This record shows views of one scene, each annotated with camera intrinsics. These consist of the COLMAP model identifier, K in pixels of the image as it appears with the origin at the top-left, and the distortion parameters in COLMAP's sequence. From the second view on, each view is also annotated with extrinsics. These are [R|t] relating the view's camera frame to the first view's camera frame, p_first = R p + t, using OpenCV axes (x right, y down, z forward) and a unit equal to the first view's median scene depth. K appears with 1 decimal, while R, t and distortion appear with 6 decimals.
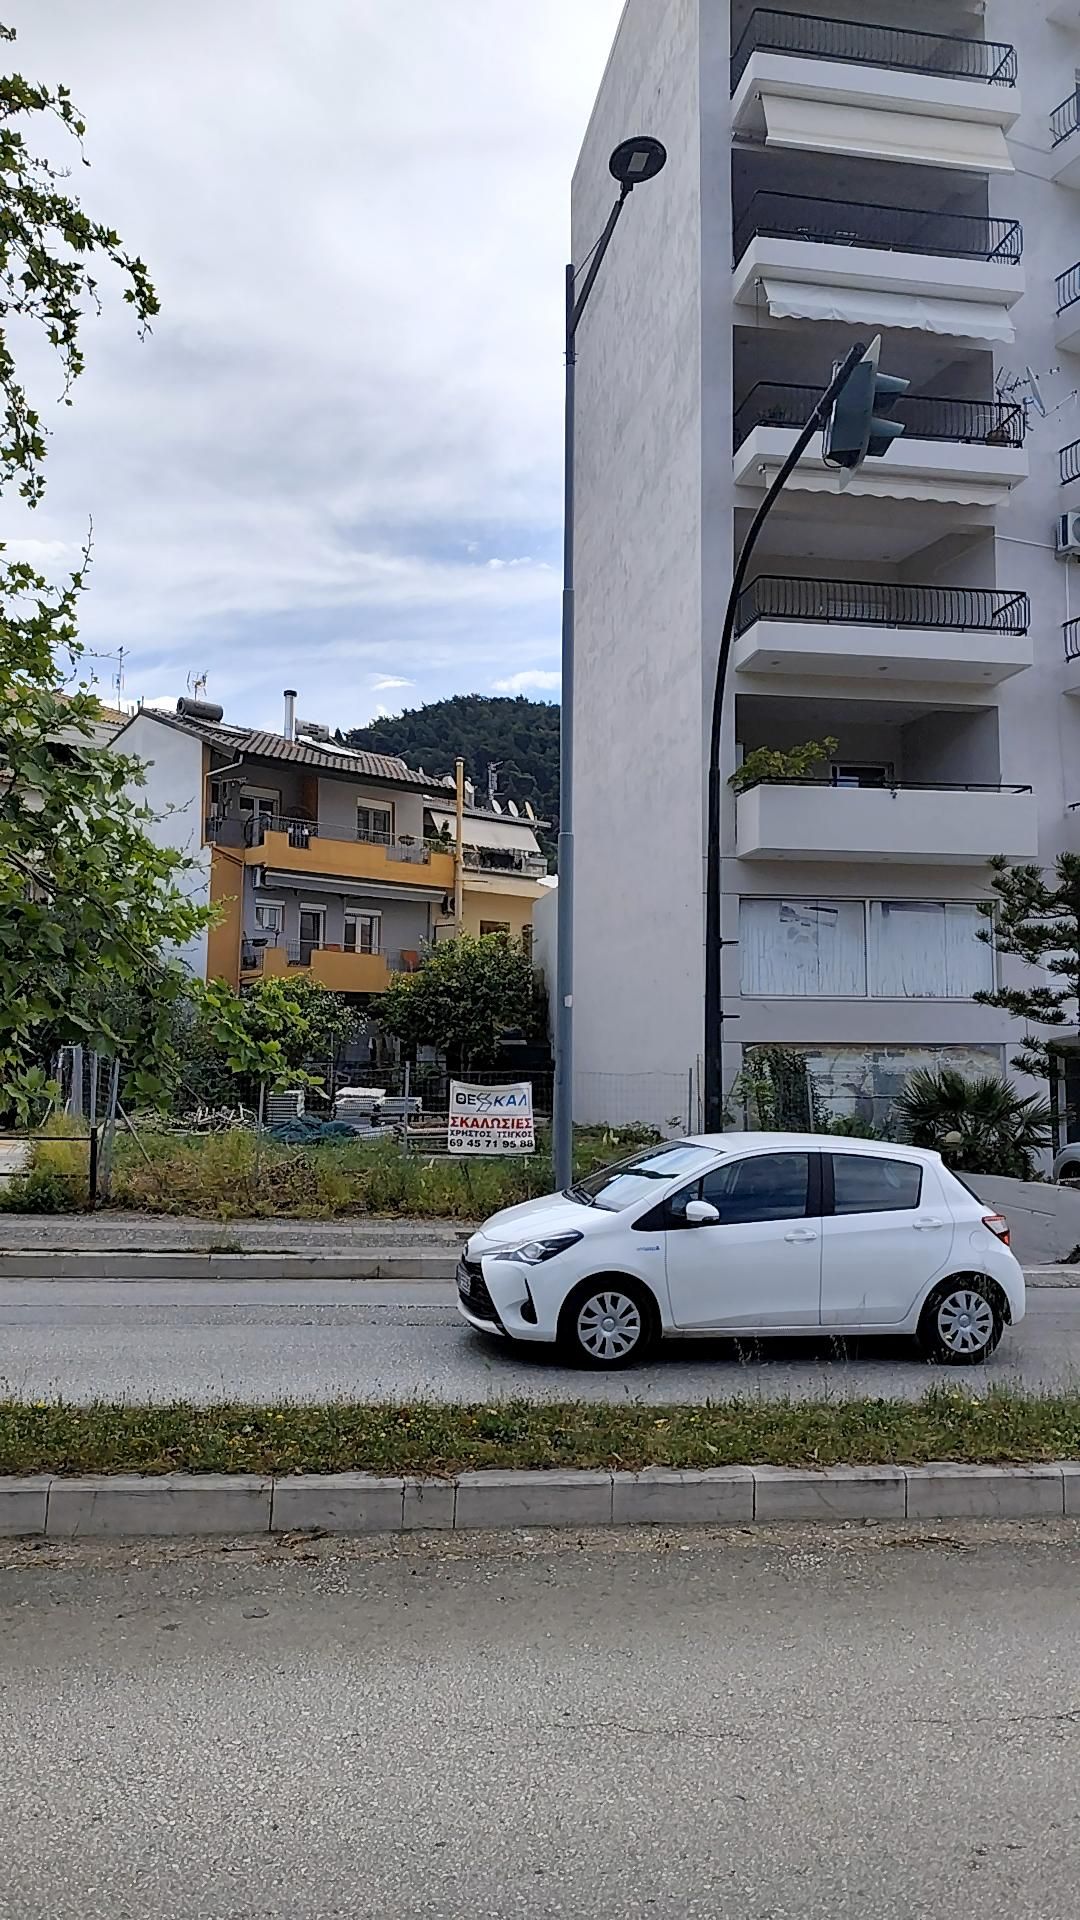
lens RADIAL K [[1317.5, 0, 537.1], [0, 1317.5, 963.5], [0, 0, 1]] dist [0.005941, -0.002246]
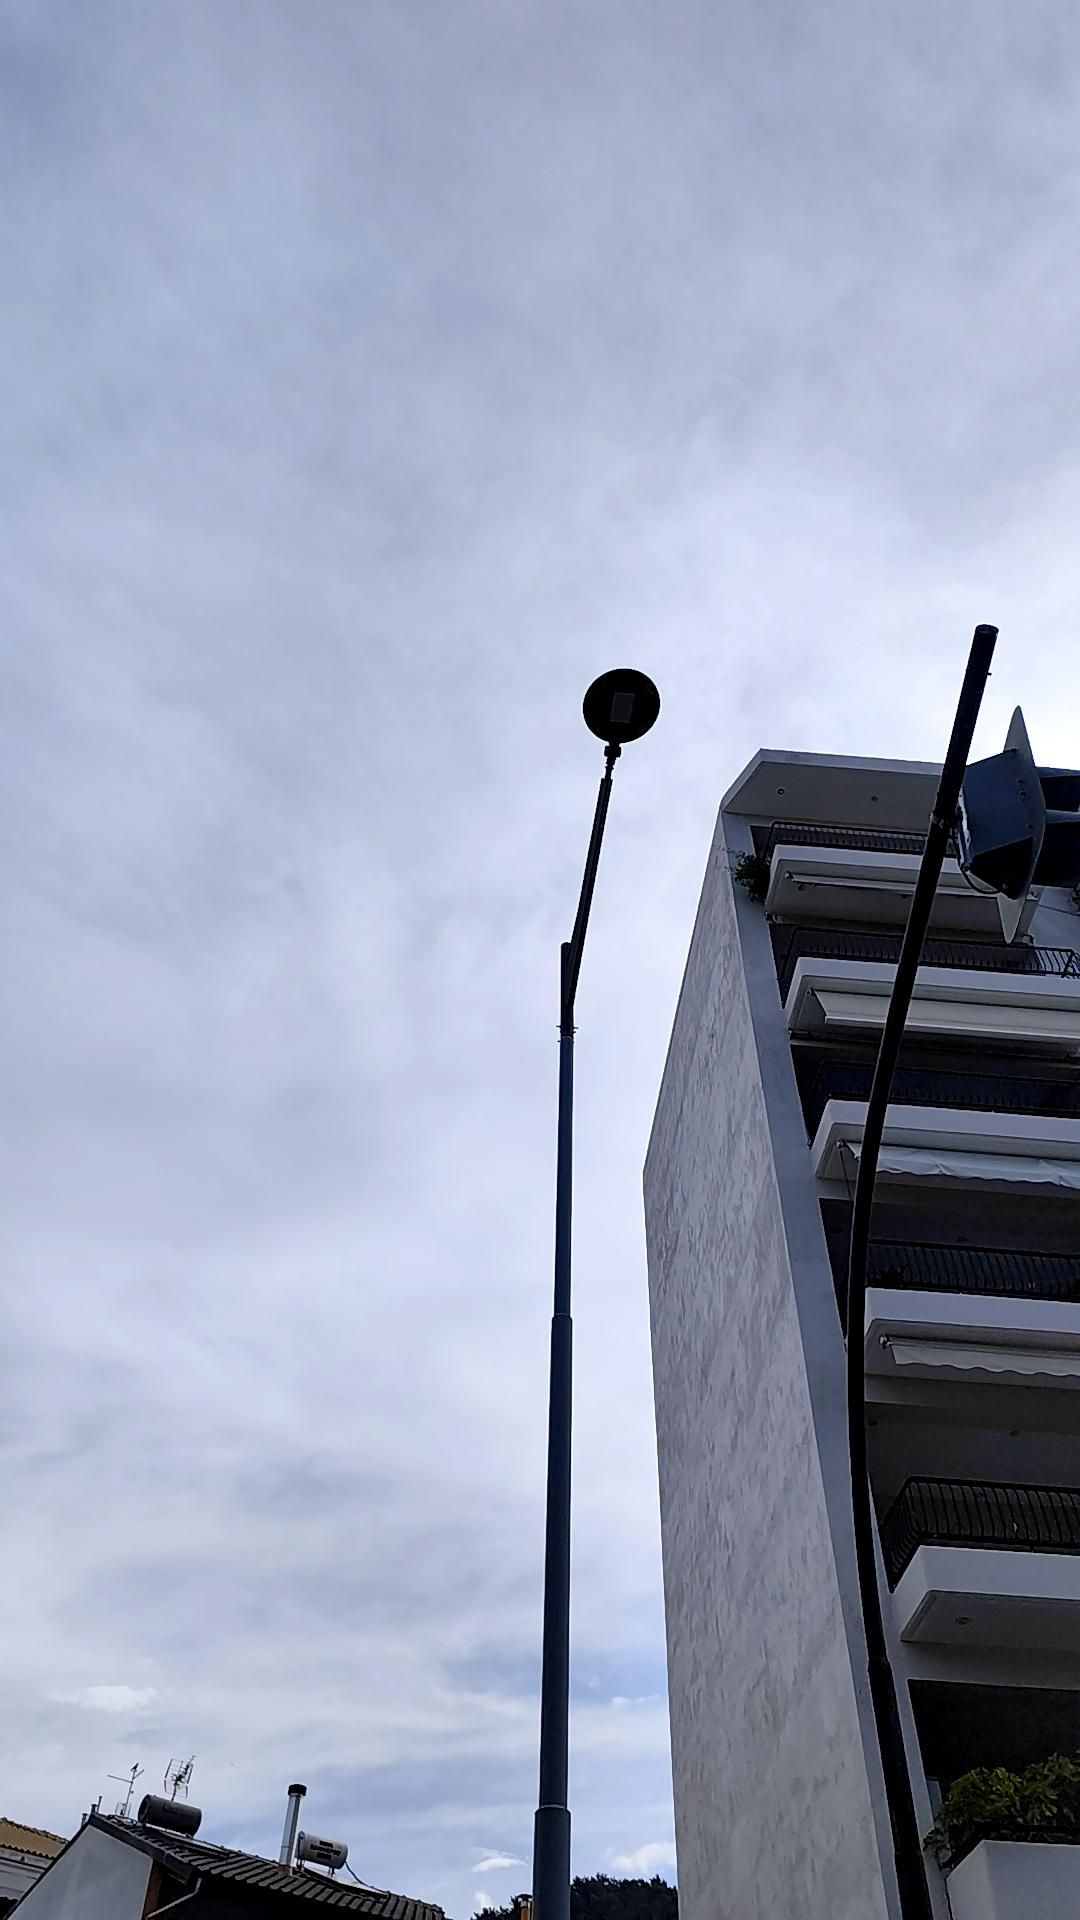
lens RADIAL K [[1317.5, 0, 536.8], [0, 1317.5, 960.7], [0, 0, 1]] dist [0.005941, -0.002246]
pose [[0.996000, -0.055622, -0.069934, 0.031761], [-0.012505, 0.688175, -0.725437, 0.012035], [0.088477, 0.723409, 0.684727, 0.259242]]
